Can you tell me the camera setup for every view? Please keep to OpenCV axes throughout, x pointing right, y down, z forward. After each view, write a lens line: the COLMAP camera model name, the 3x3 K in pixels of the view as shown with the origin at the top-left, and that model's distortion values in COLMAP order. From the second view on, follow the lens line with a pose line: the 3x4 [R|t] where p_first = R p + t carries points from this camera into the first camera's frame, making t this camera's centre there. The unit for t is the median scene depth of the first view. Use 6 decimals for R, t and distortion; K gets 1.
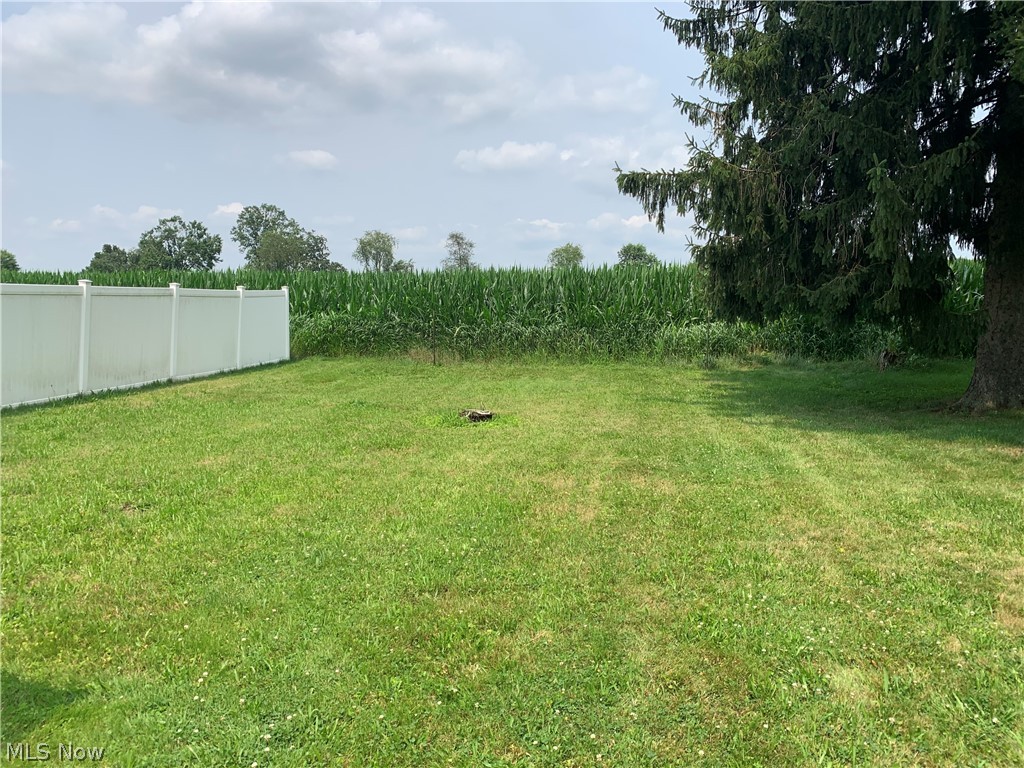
lens RADIAL K [[782.6, 0, 513.8], [0, 782.6, 385.5], [0, 0, 1]] dist [0.015484, 0.001375]
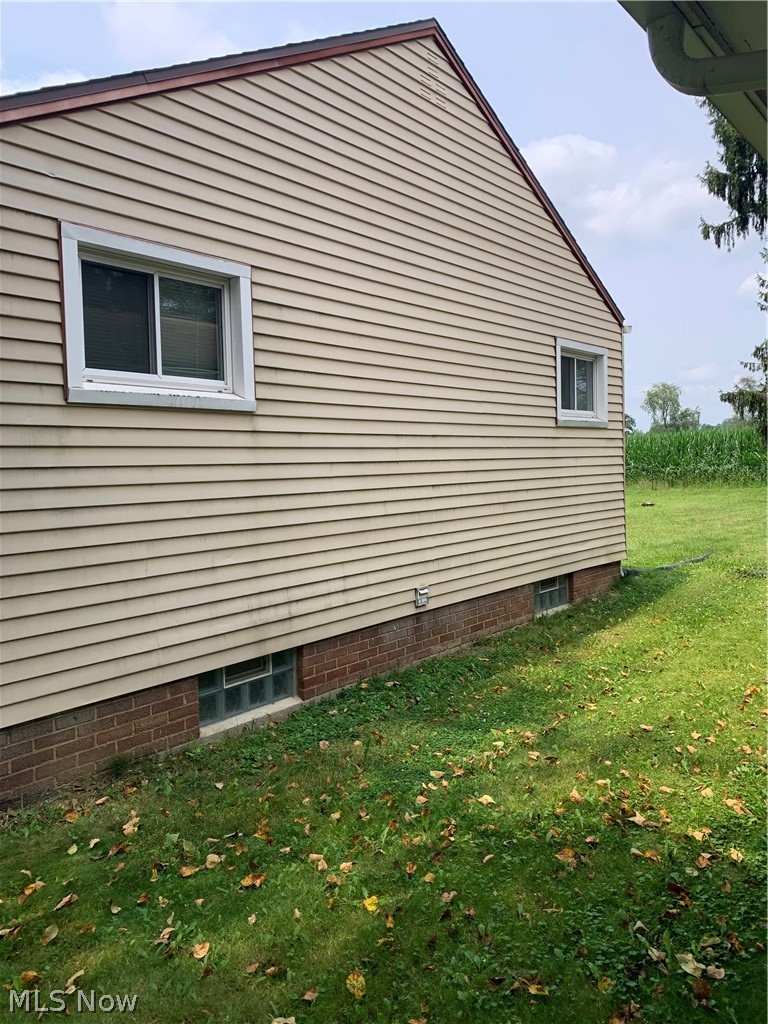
lens RADIAL K [[782.6, 0, 384.6], [0, 782.6, 513.0], [0, 0, 1]] dist [0.015484, 0.001375]
pose [[0.863292, -0.000579, -0.504704, 0.261831], [-0.012367, 0.999675, -0.022300, 0.071534], [0.504553, 0.025493, 0.863004, -0.810869]]
